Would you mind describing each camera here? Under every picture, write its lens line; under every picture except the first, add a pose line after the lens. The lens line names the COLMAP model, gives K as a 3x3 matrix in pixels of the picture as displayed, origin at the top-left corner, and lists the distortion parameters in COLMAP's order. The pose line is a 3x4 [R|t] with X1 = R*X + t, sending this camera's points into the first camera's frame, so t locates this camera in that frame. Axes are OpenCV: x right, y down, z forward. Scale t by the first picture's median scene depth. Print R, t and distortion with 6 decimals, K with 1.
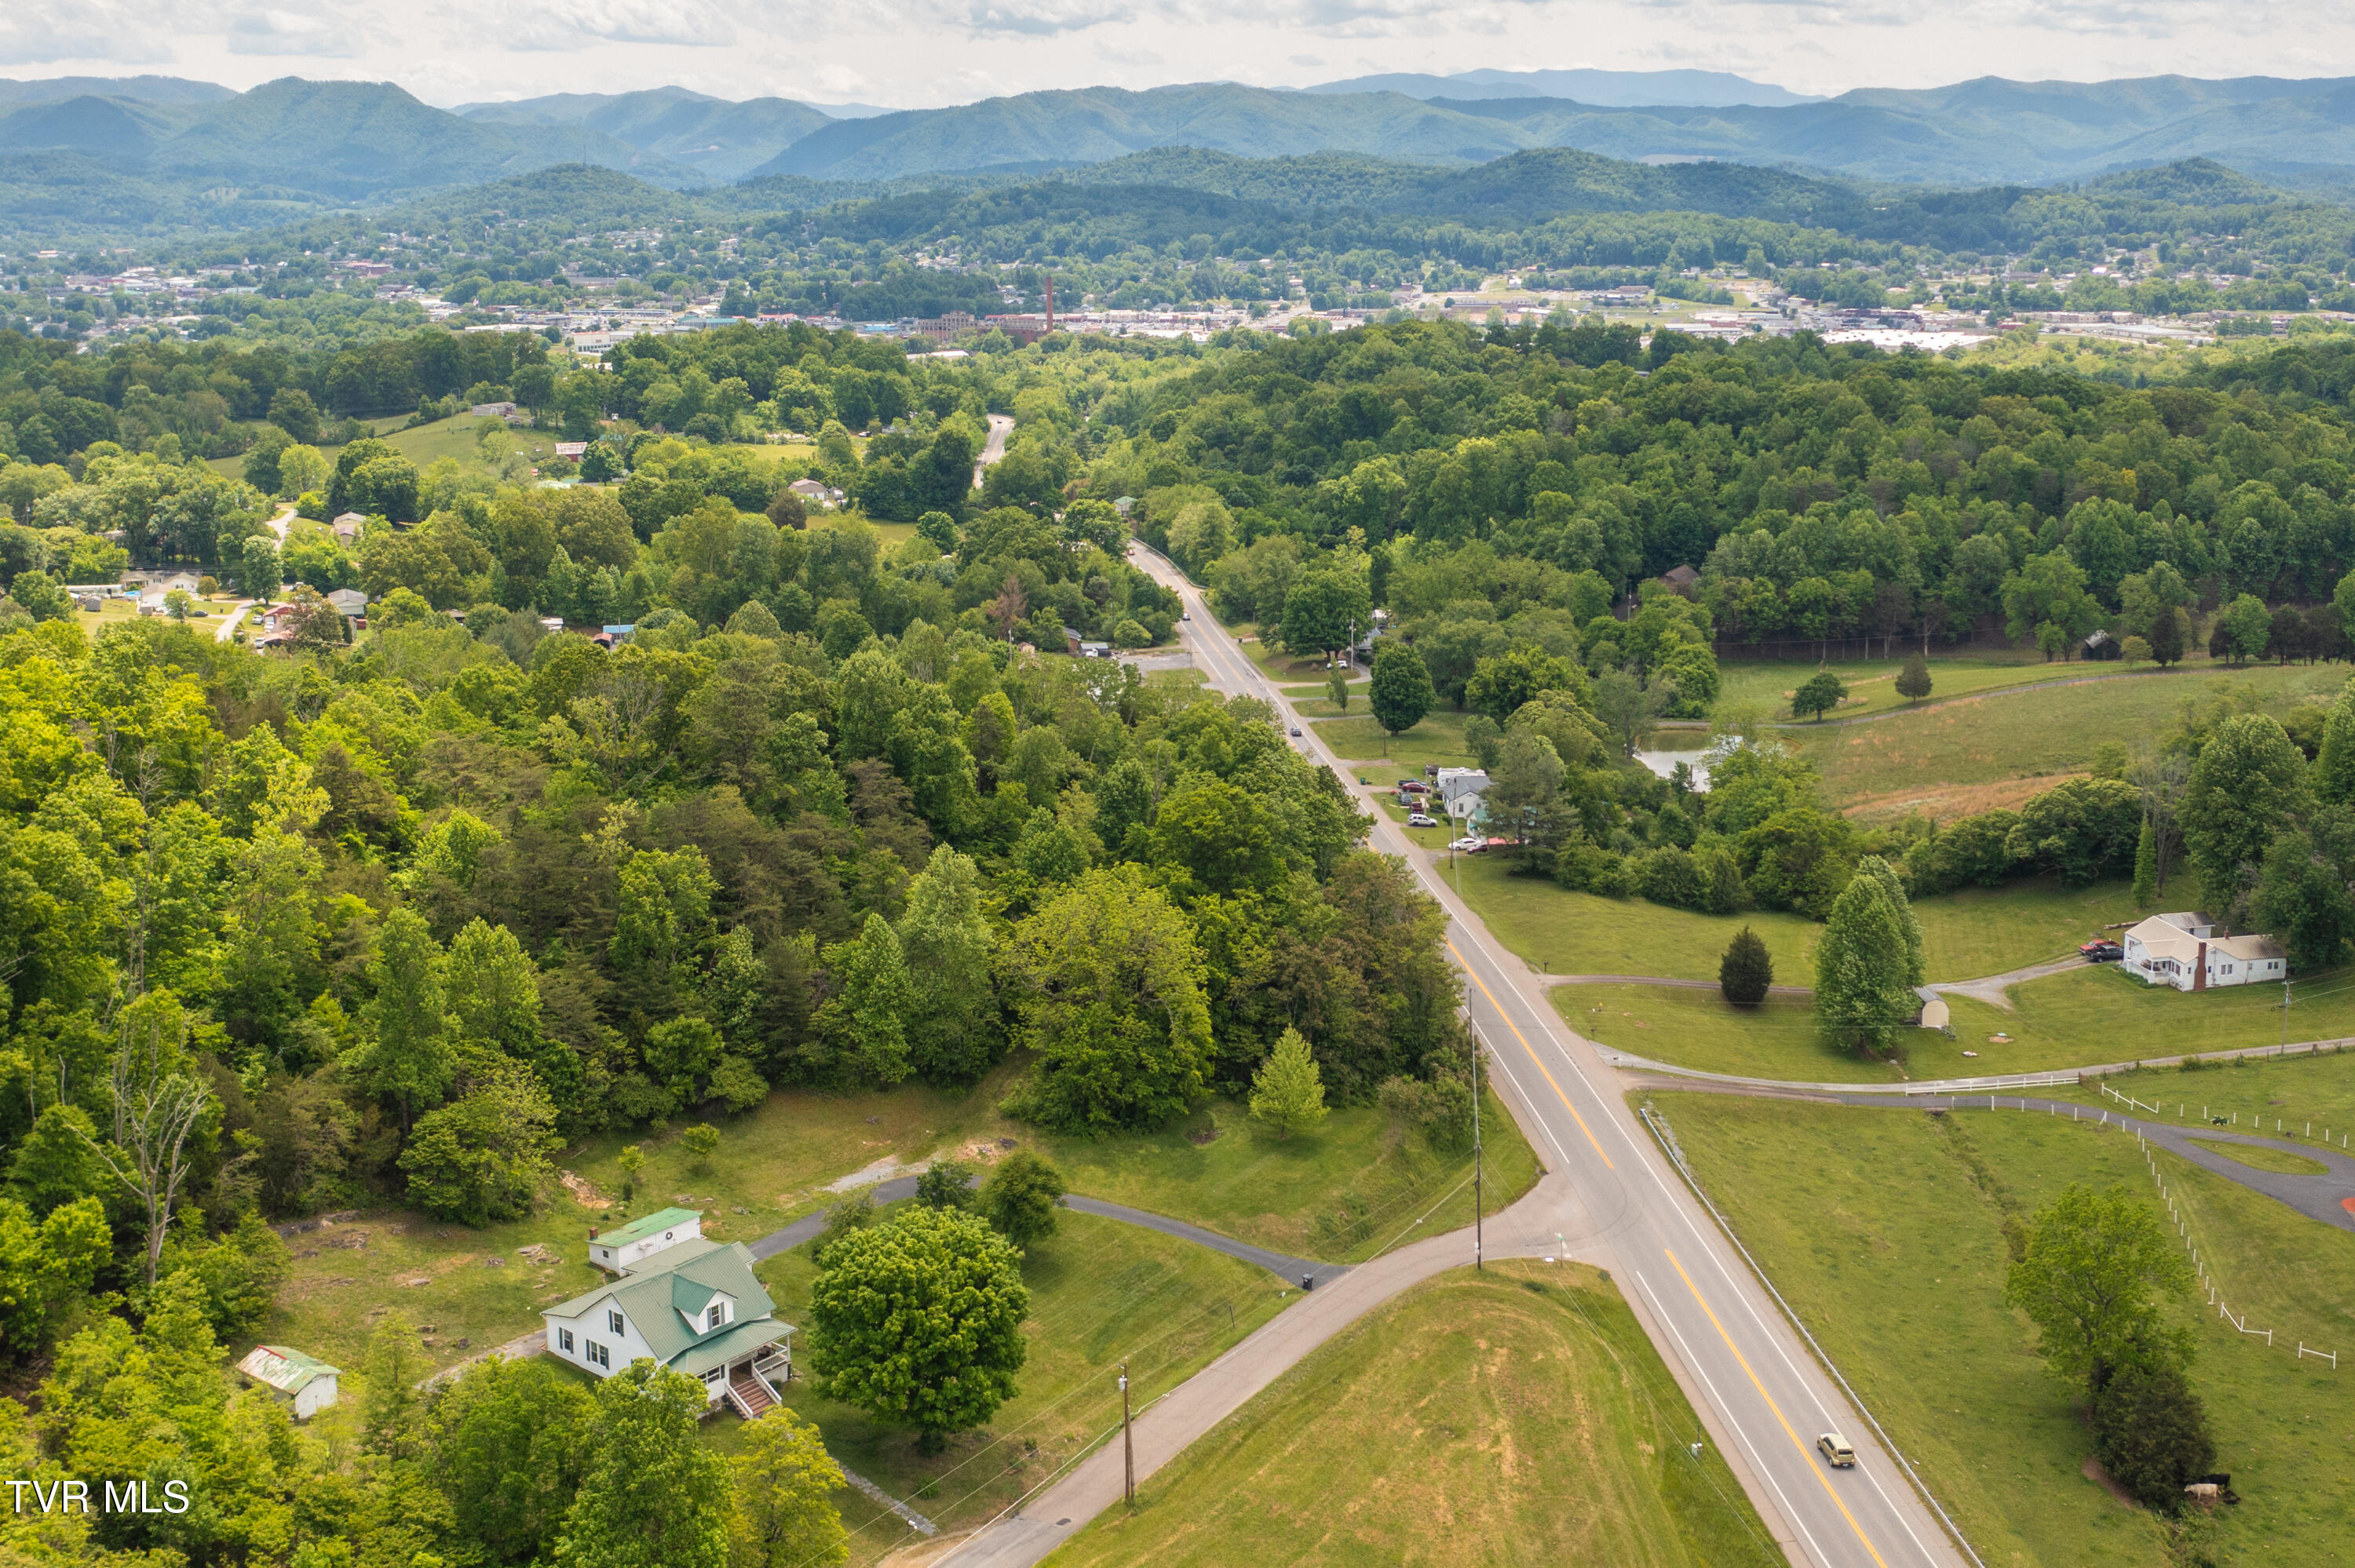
lens RADIAL K [[2572.7, 0, 1163.4], [0, 2572.7, 655.7], [0, 0, 1]] dist [-0.004853, 0.006268]
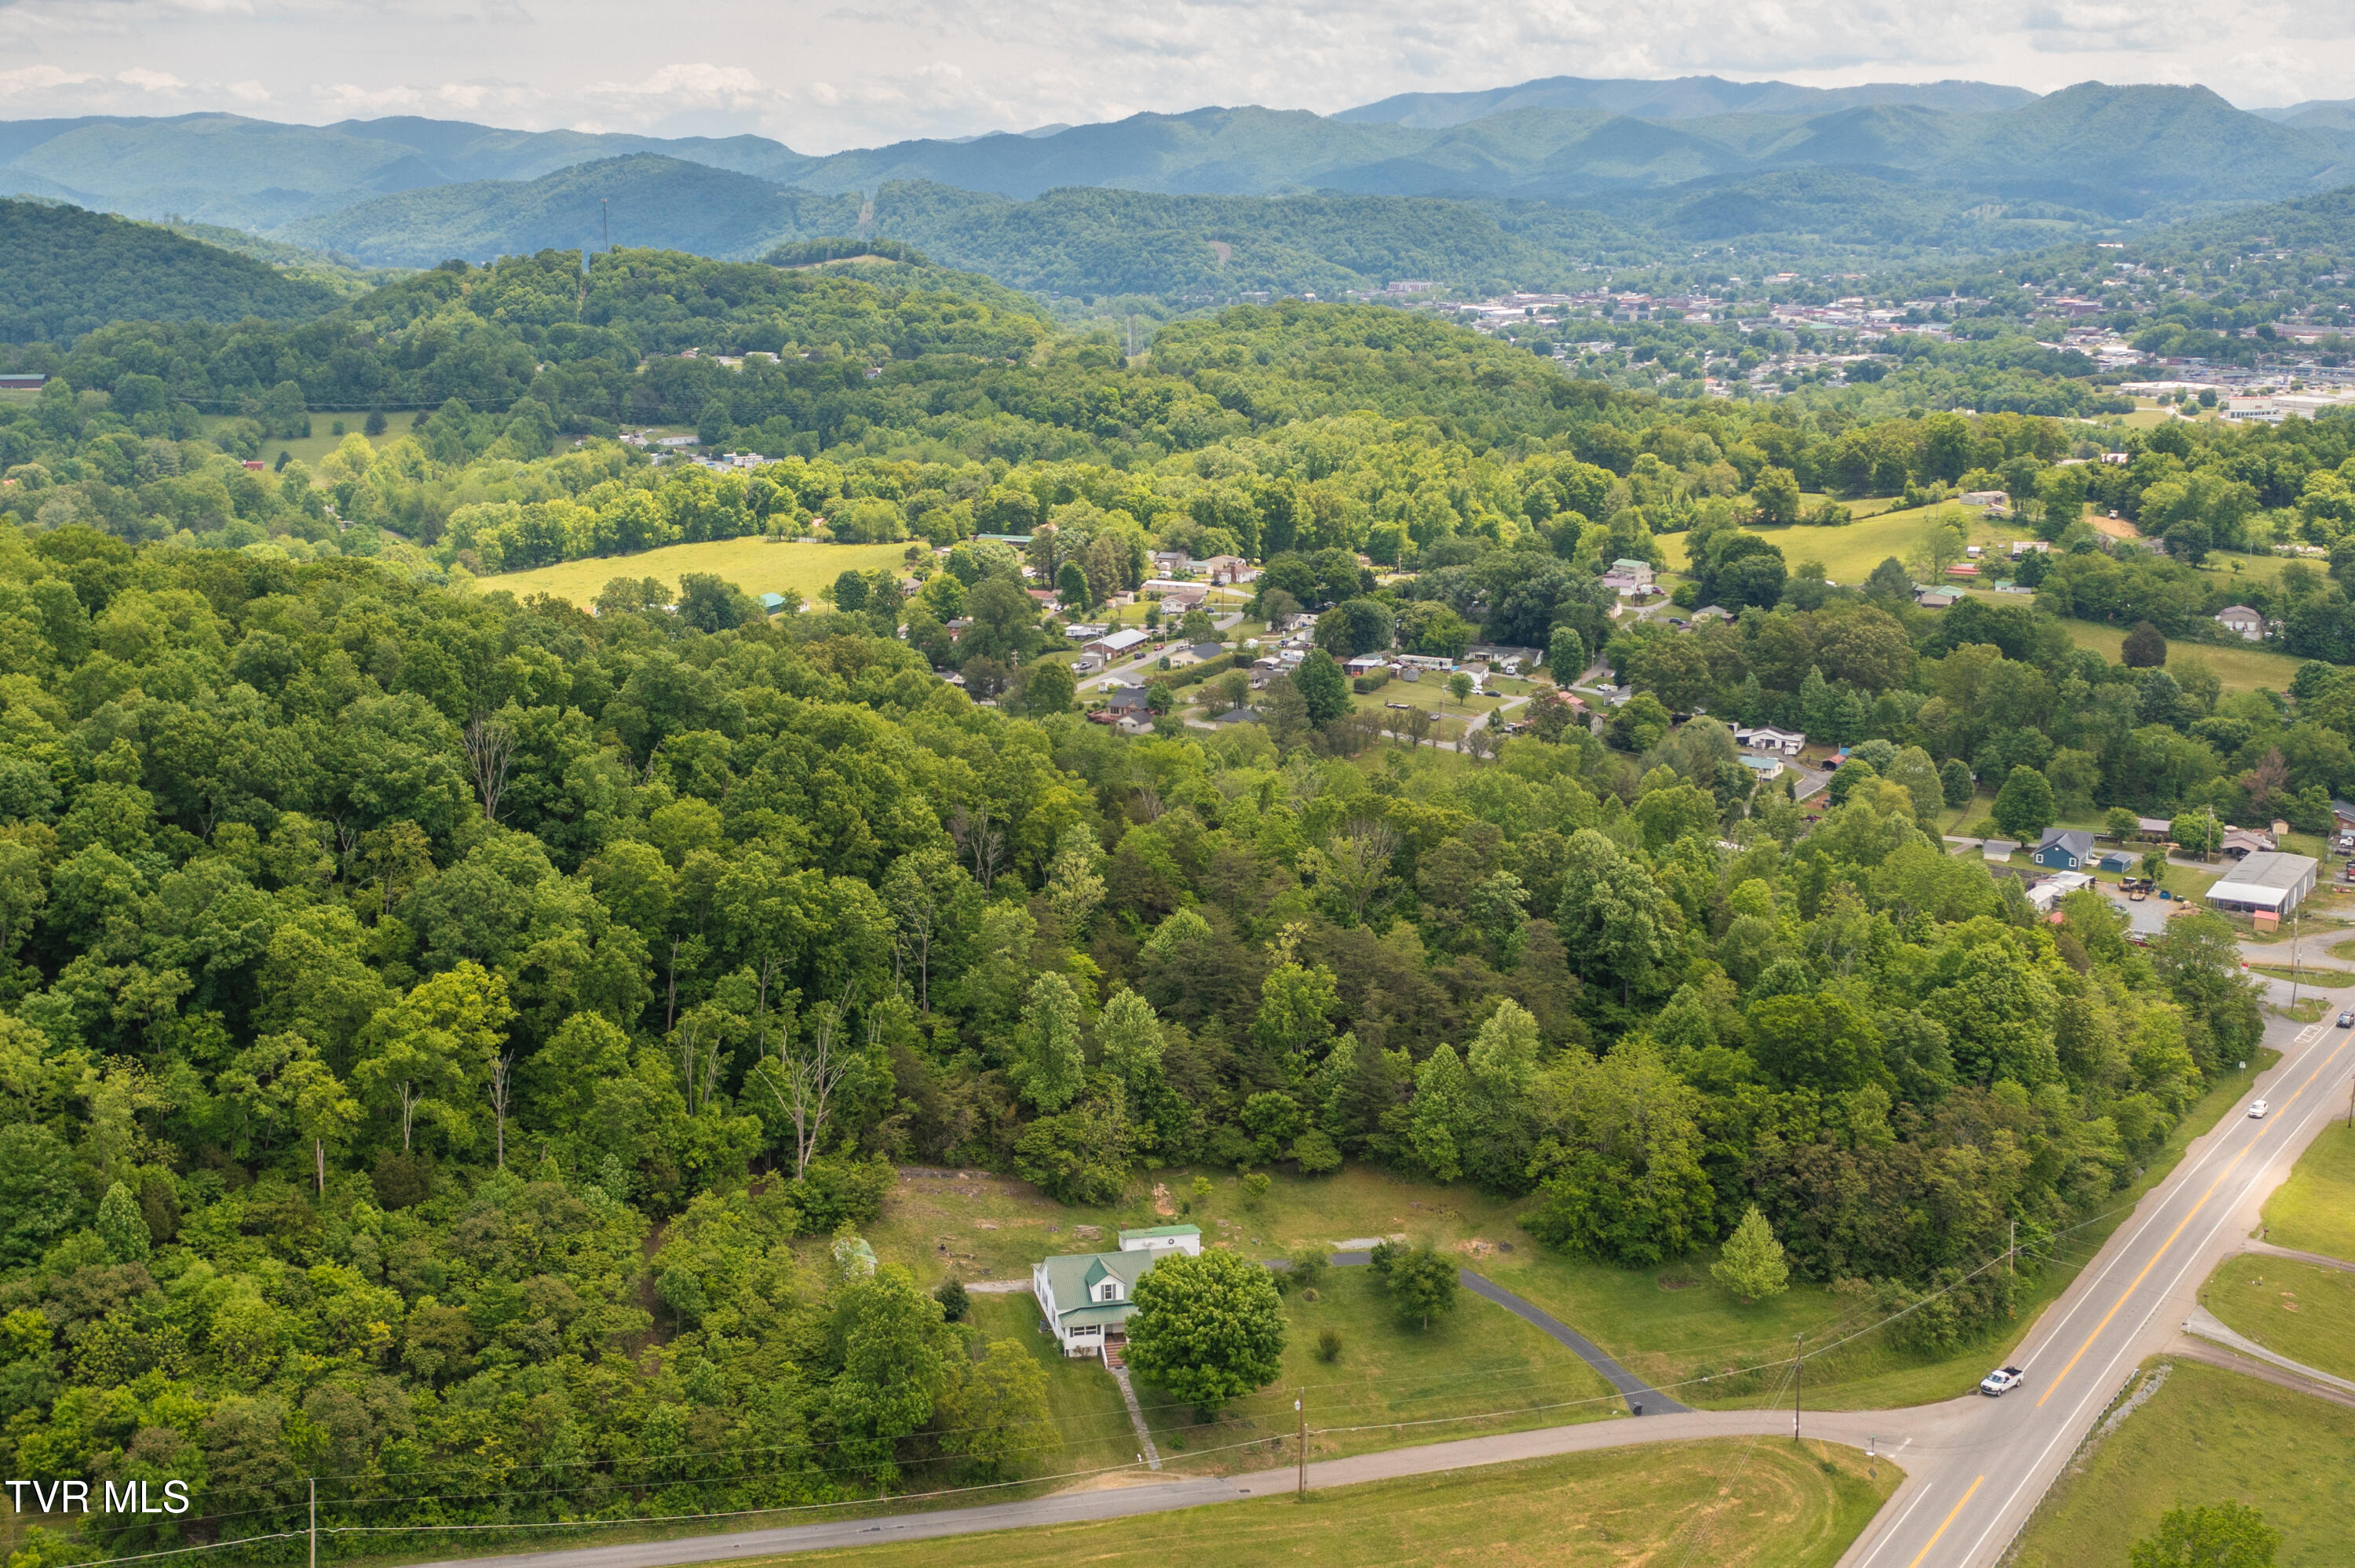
lens RADIAL K [[2771.2, 0, 1077.5], [0, 2771.2, 727.0], [0, 0, 1]] dist [-0.004544, 0.004010]
pose [[0.782819, 0.118790, -0.610806, 0.132331], [-0.112574, 0.992447, 0.048735, -0.023533], [0.611982, 0.030611, 0.790279, -0.043341]]
